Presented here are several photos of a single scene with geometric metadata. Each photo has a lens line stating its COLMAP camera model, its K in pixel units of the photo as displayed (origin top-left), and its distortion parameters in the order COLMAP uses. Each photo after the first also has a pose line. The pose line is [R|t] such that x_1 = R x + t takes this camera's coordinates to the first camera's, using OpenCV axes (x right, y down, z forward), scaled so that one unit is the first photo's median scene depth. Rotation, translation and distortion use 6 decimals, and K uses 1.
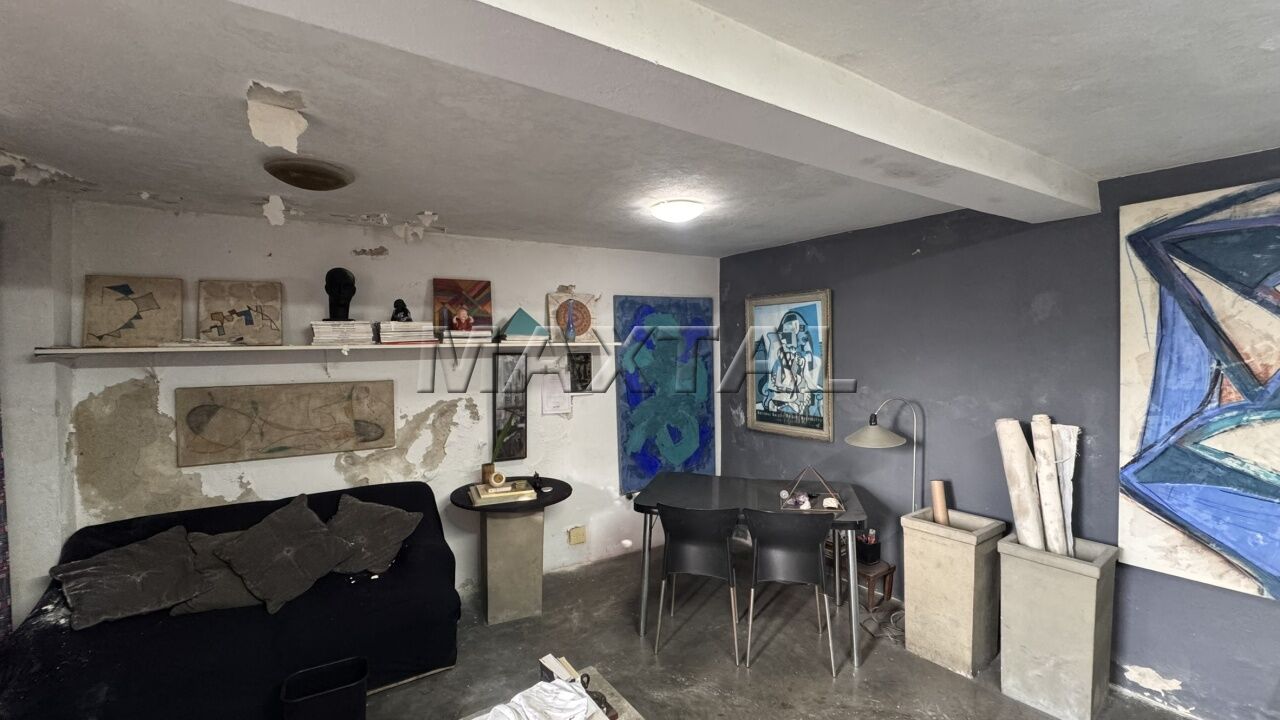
lens RADIAL K [[504.7, 0, 640.3], [0, 504.7, 359.1], [0, 0, 1]] dist [-0.005582, 0.000290]
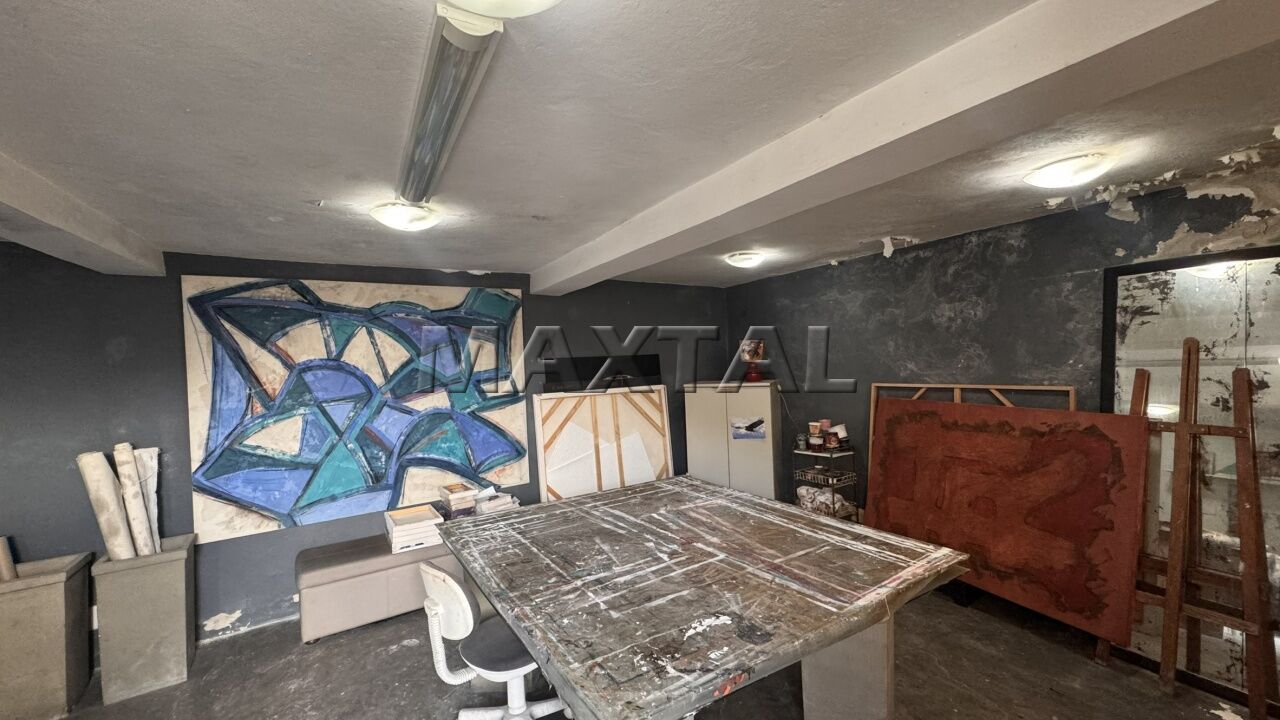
lens RADIAL K [[504.7, 0, 640.3], [0, 504.7, 359.1], [0, 0, 1]] dist [-0.005582, 0.000290]
pose [[0.024898, 0.002341, 0.999687, -0.343658], [0.057903, 0.998315, -0.003780, -0.008438], [-0.998012, 0.057979, 0.024721, -0.229825]]
